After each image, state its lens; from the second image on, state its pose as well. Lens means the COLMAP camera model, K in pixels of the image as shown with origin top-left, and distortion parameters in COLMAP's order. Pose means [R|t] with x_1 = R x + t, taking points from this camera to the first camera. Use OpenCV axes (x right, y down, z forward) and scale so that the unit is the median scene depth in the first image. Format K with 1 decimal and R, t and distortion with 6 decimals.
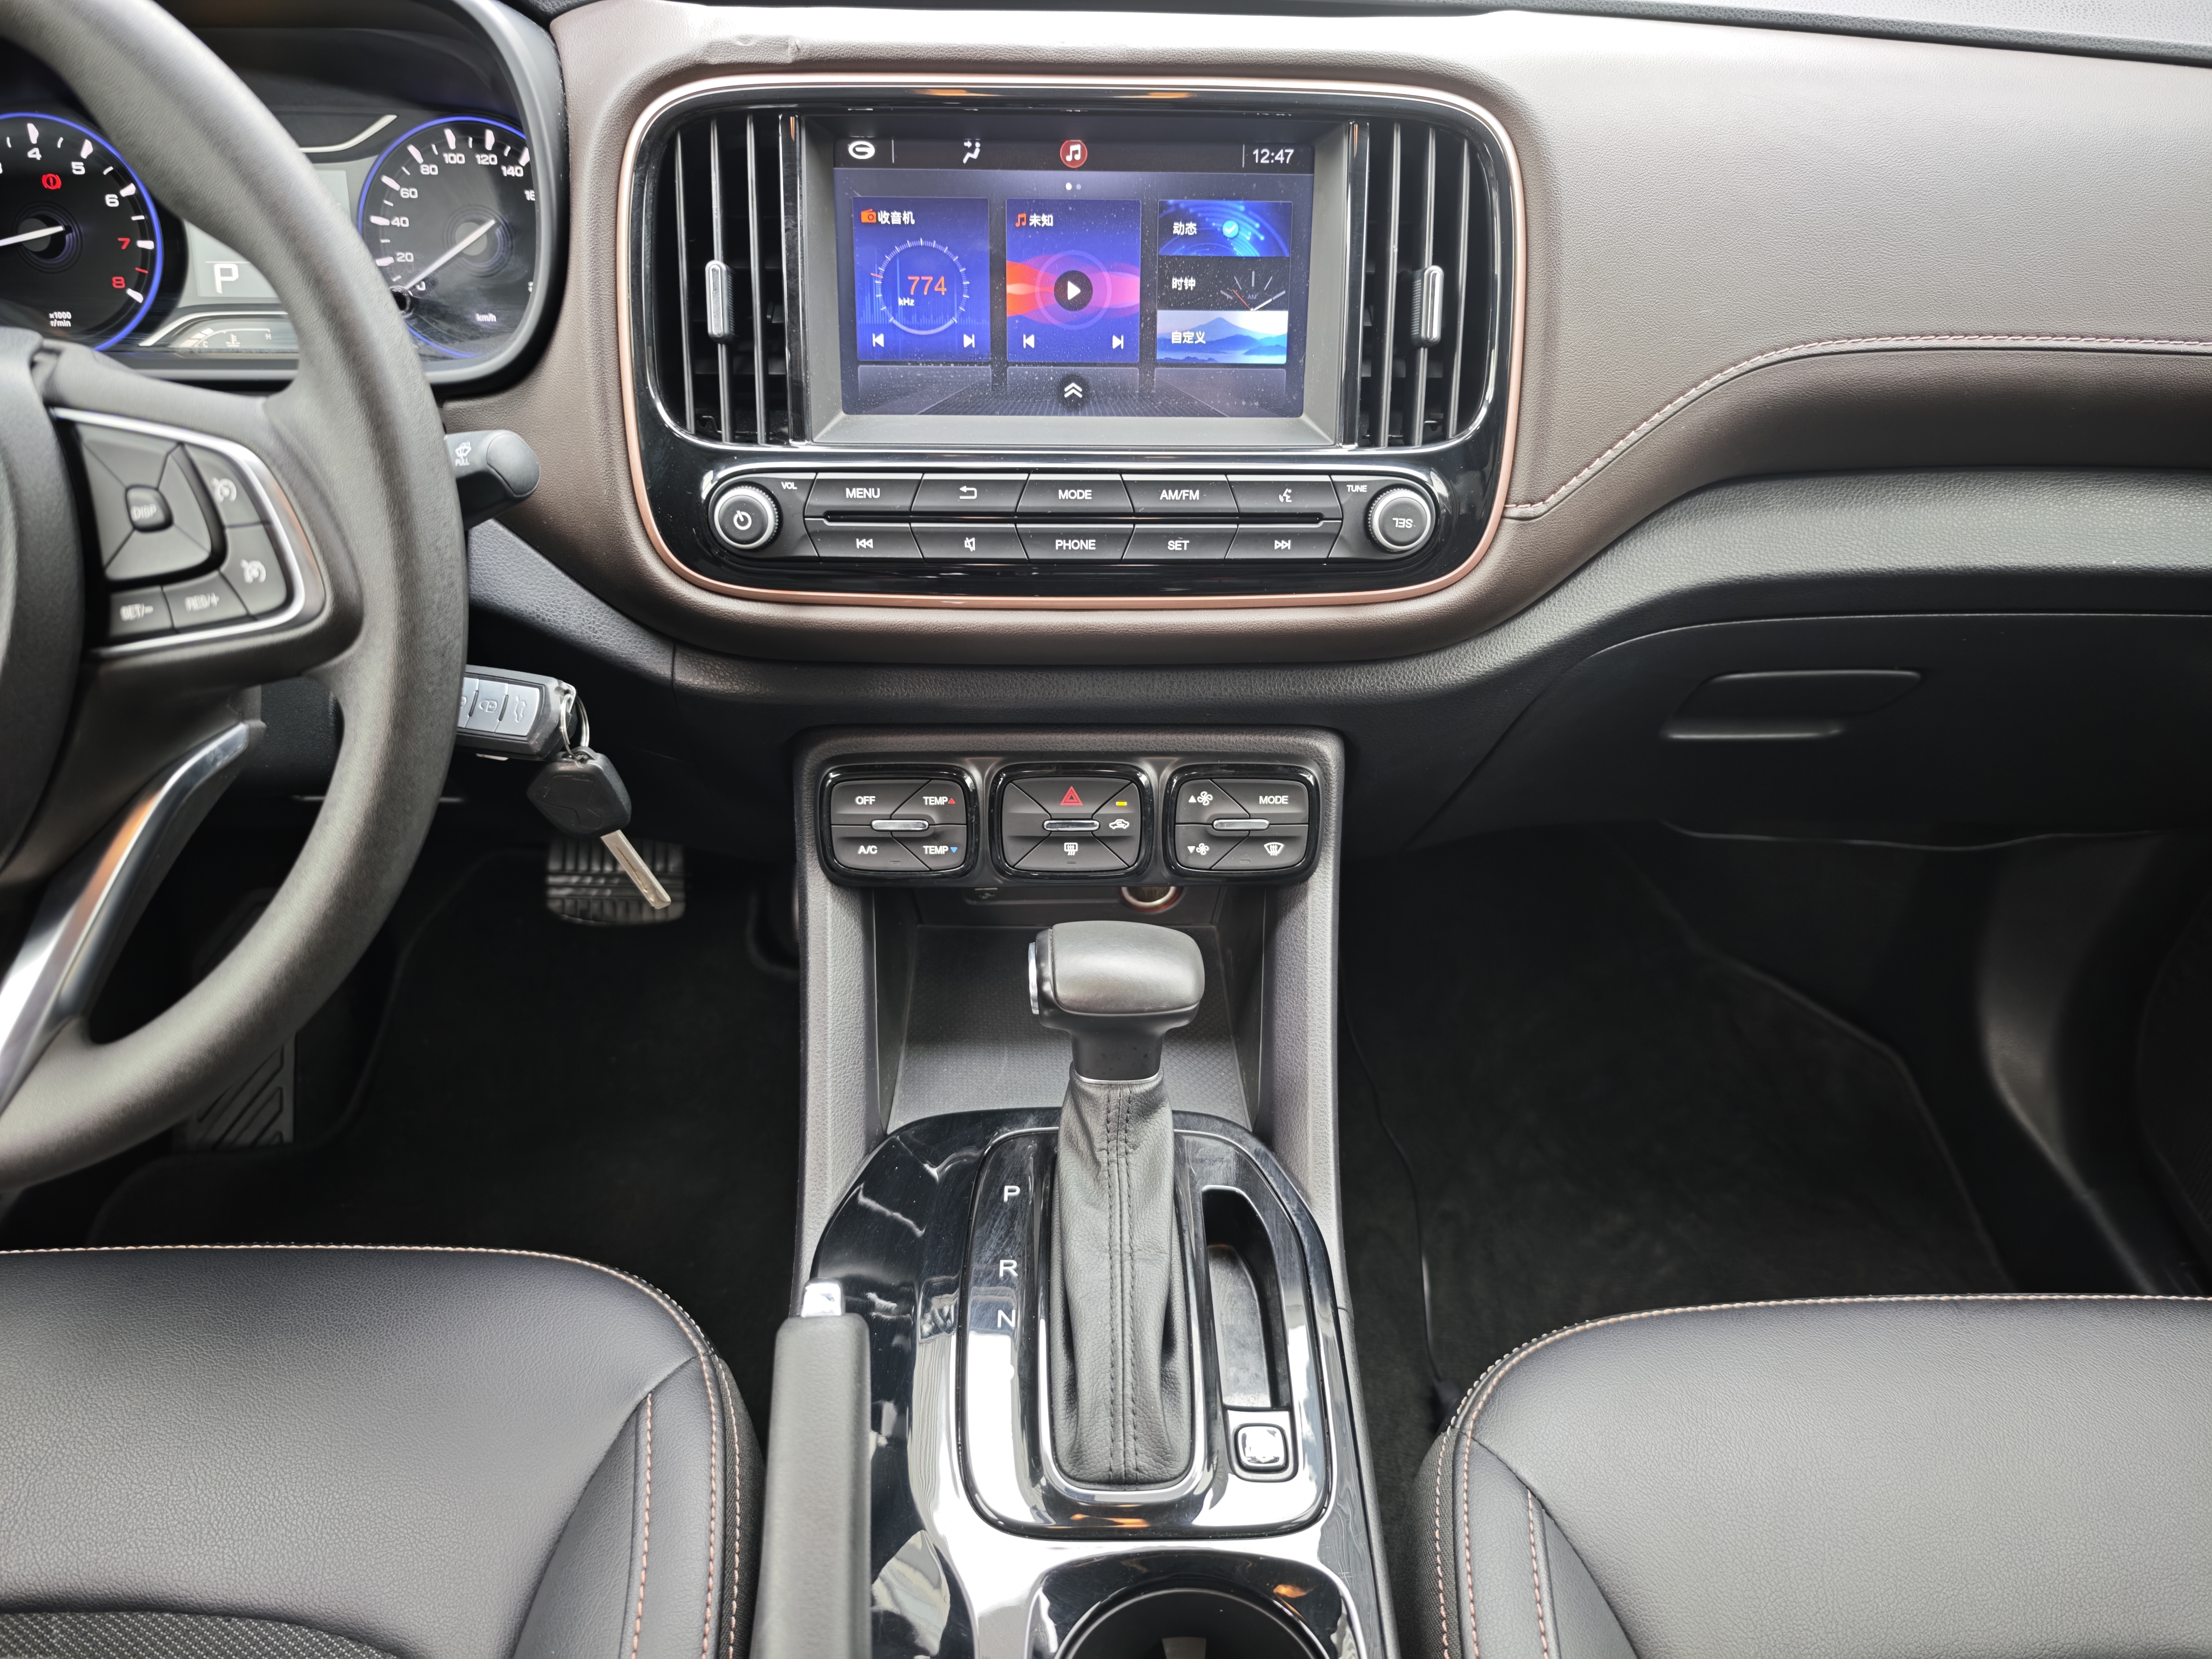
lens RADIAL K [[1508.4, 0, 1087.5], [0, 1508.4, 825.0], [0, 0, 1]] dist [-0.002997, -0.004824]
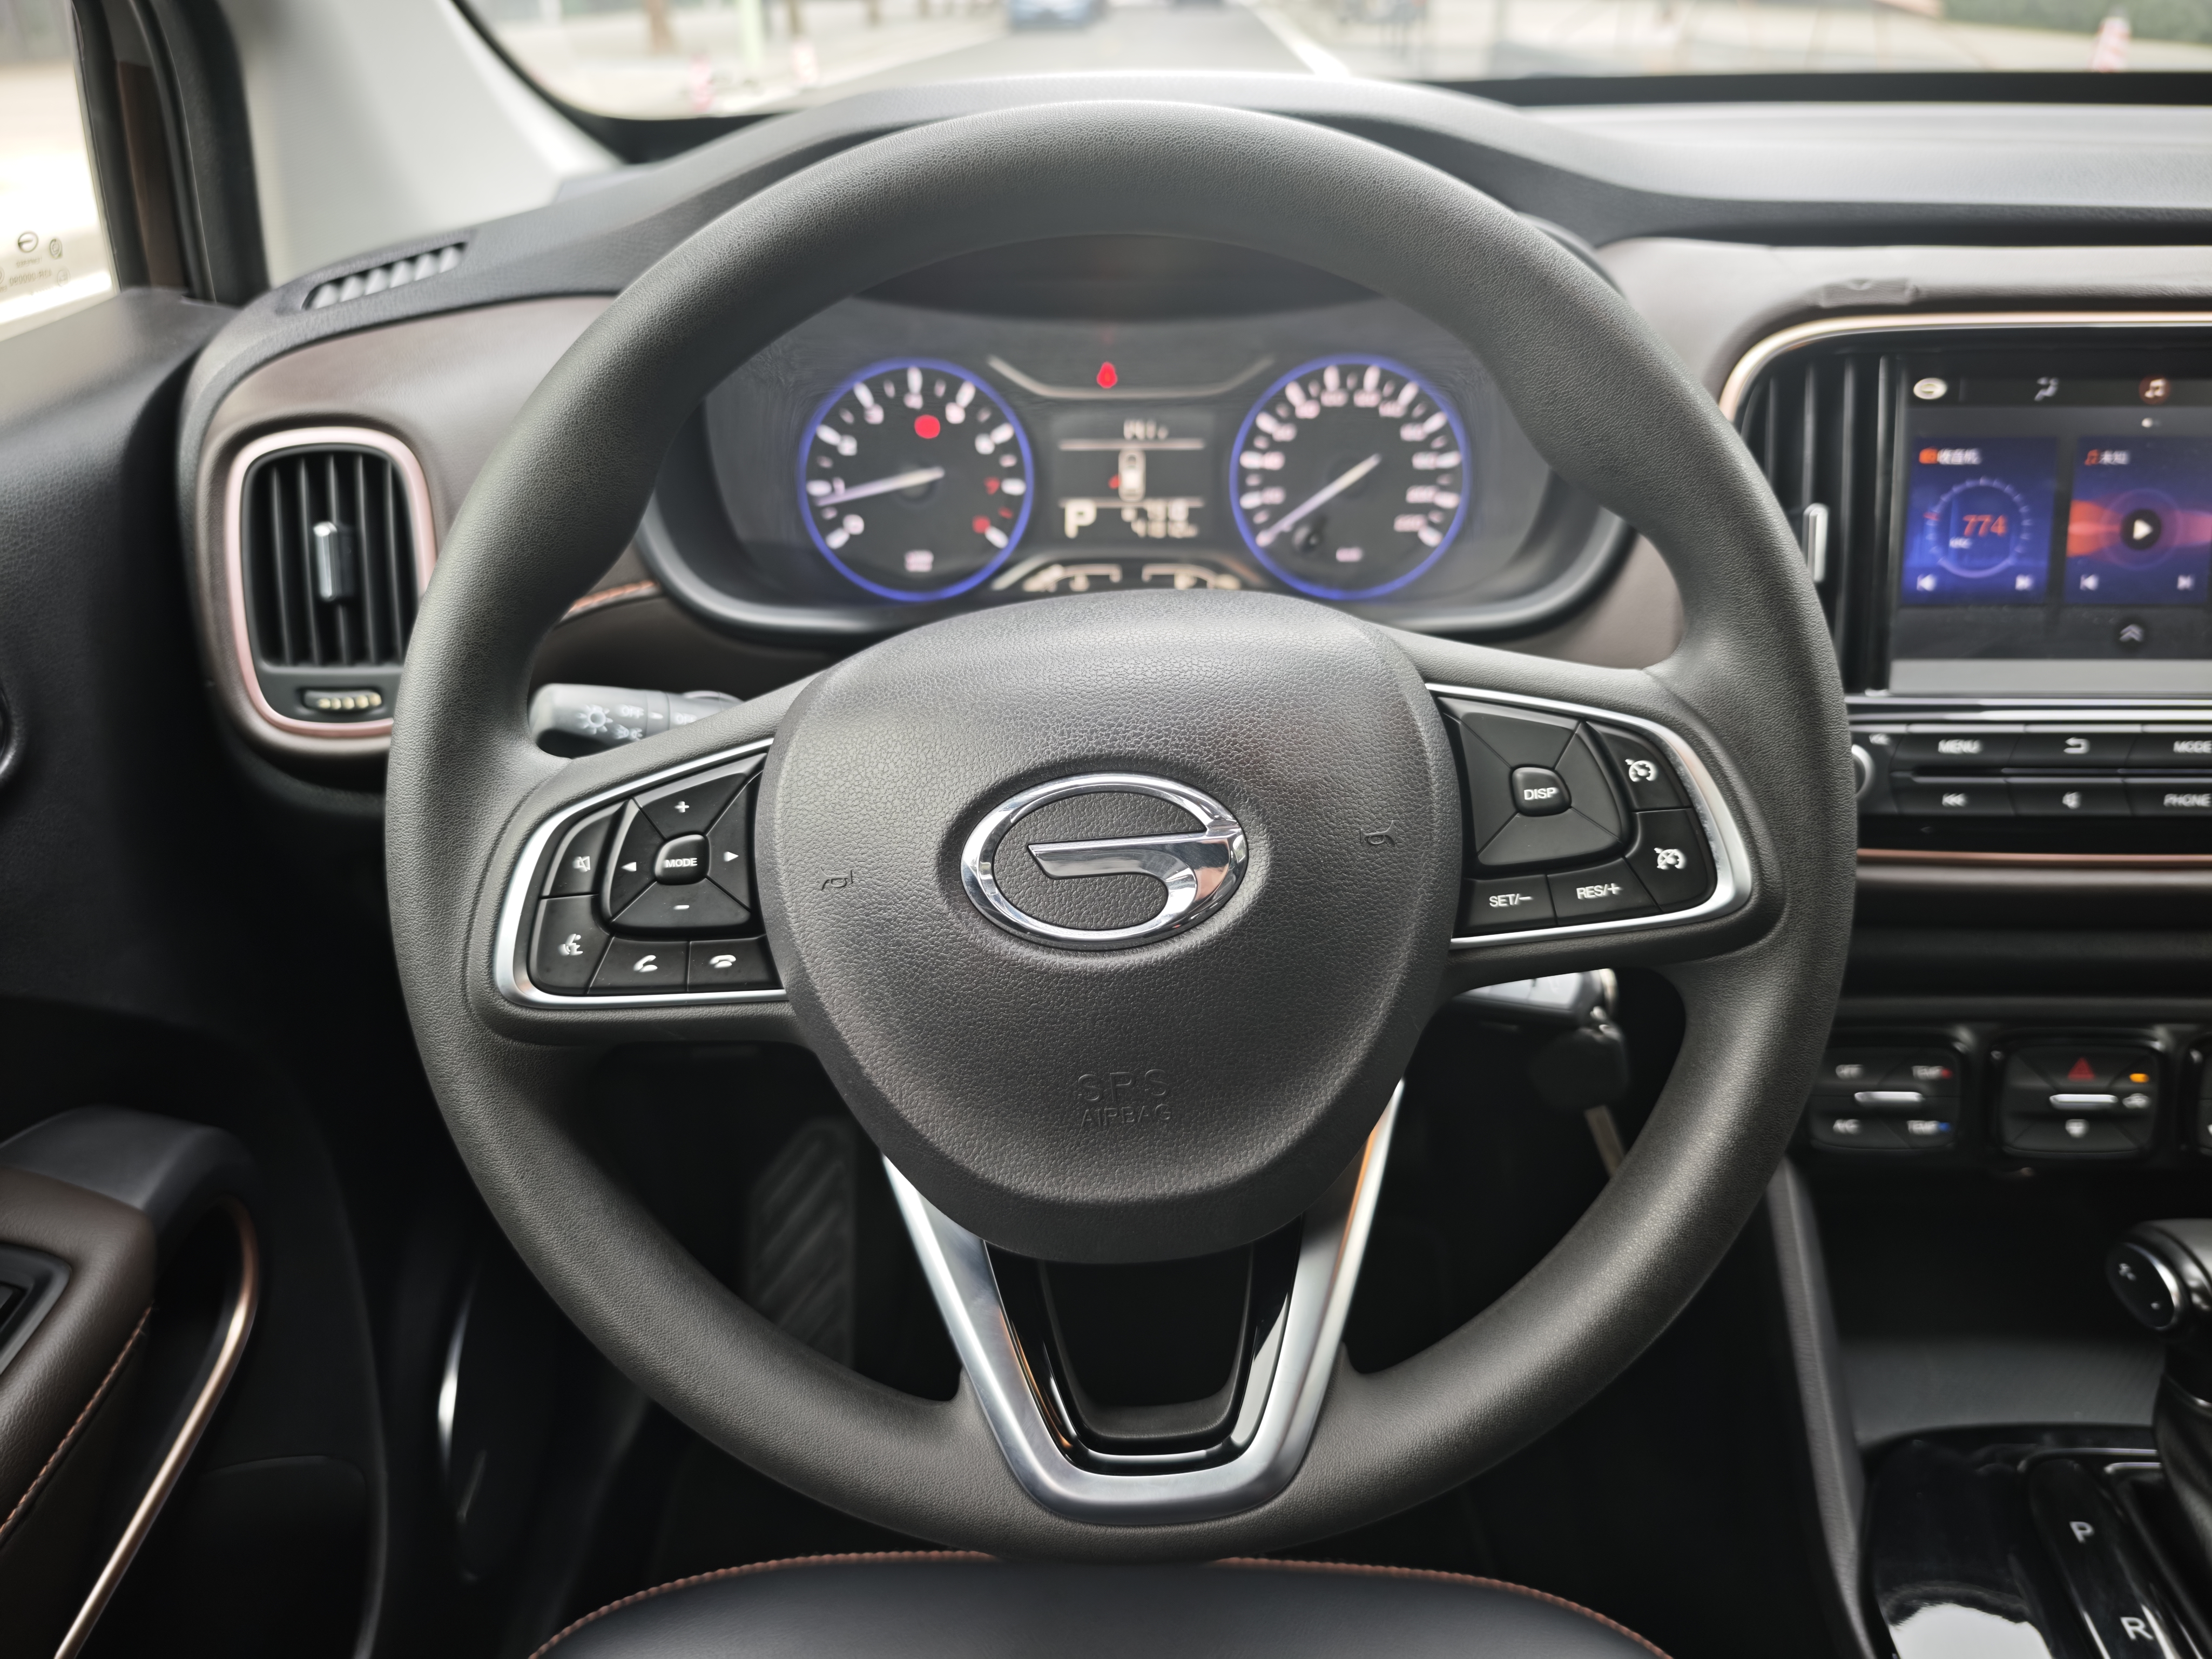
lens RADIAL K [[1541.0, 0, 1106.0], [0, 1541.0, 829.5], [0, 0, 1]] dist [-0.014214, -0.006098]
pose [[0.997341, 0.000209, -0.072871, -0.578847], [-0.008993, 0.992704, -0.120238, -0.050460], [0.072314, 0.120574, 0.990067, 0.039735]]
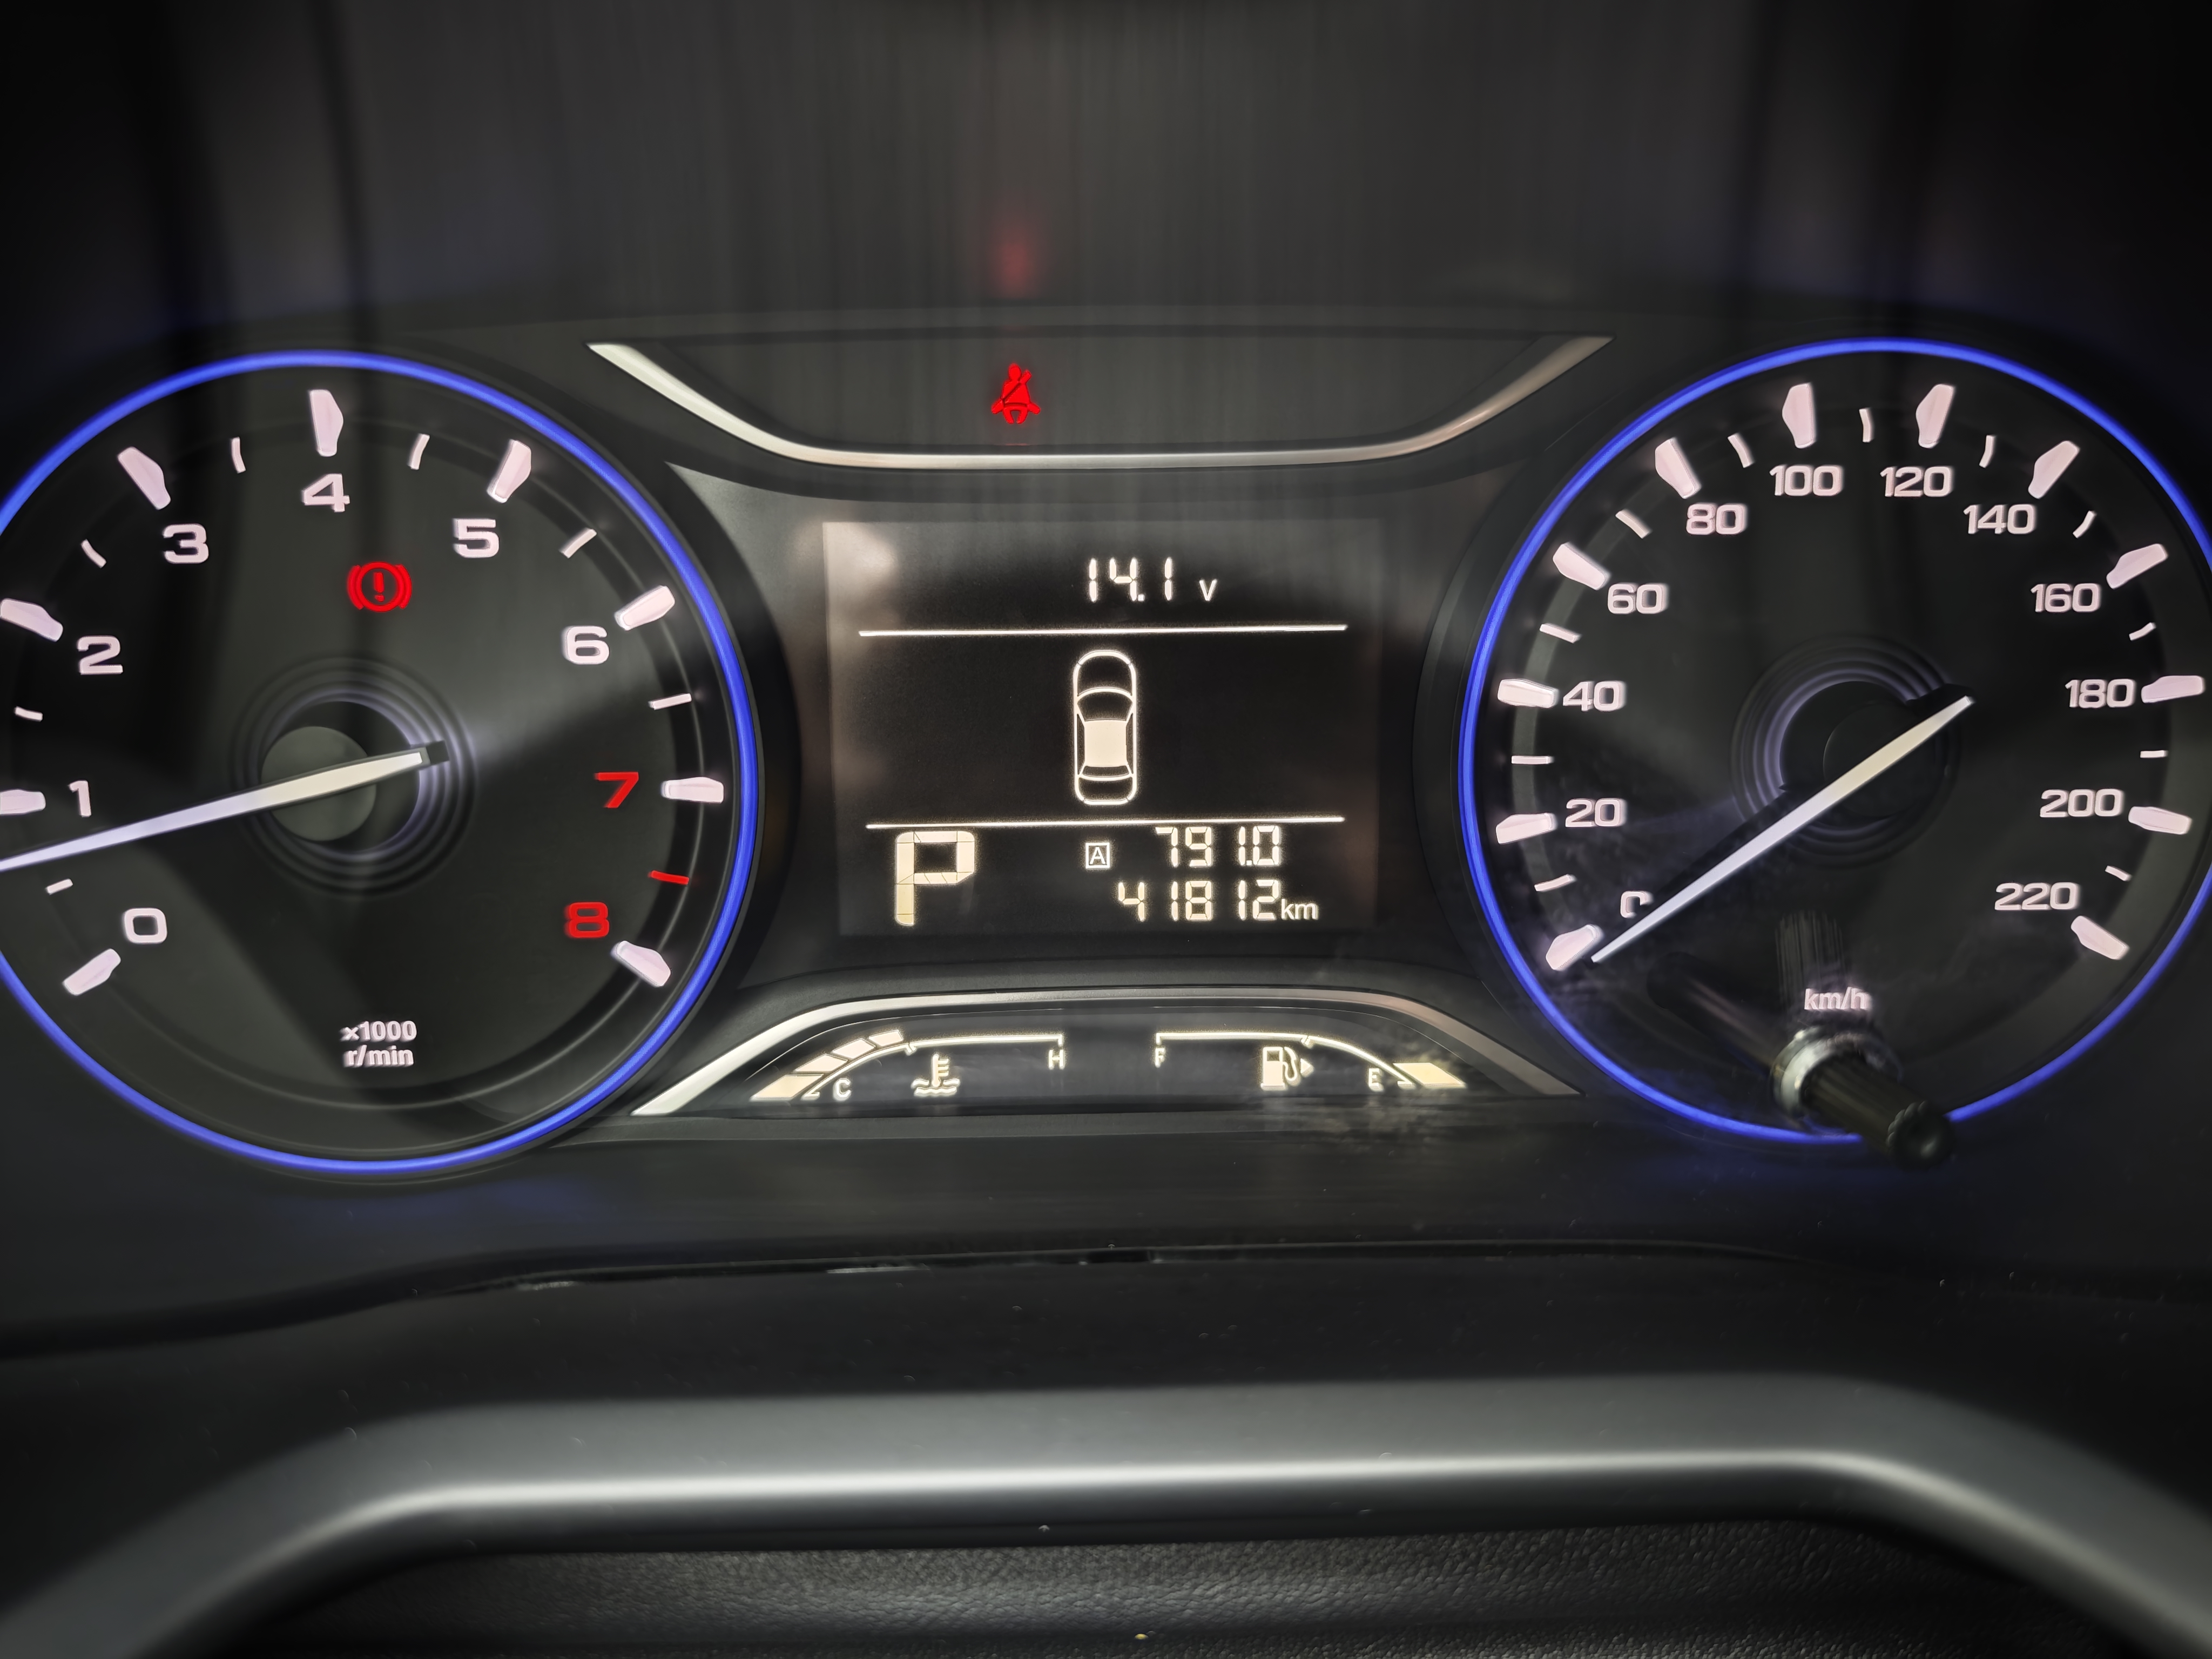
lens RADIAL K [[1458.7, 0, 1106.5], [0, 1458.7, 797.6], [0, 0, 1]] dist [-0.028038, -0.001340]
pose [[0.999812, -0.018419, -0.006140, -0.644721], [0.017558, 0.992736, -0.119028, -0.413361], [0.008288, 0.118898, 0.992872, 0.861024]]
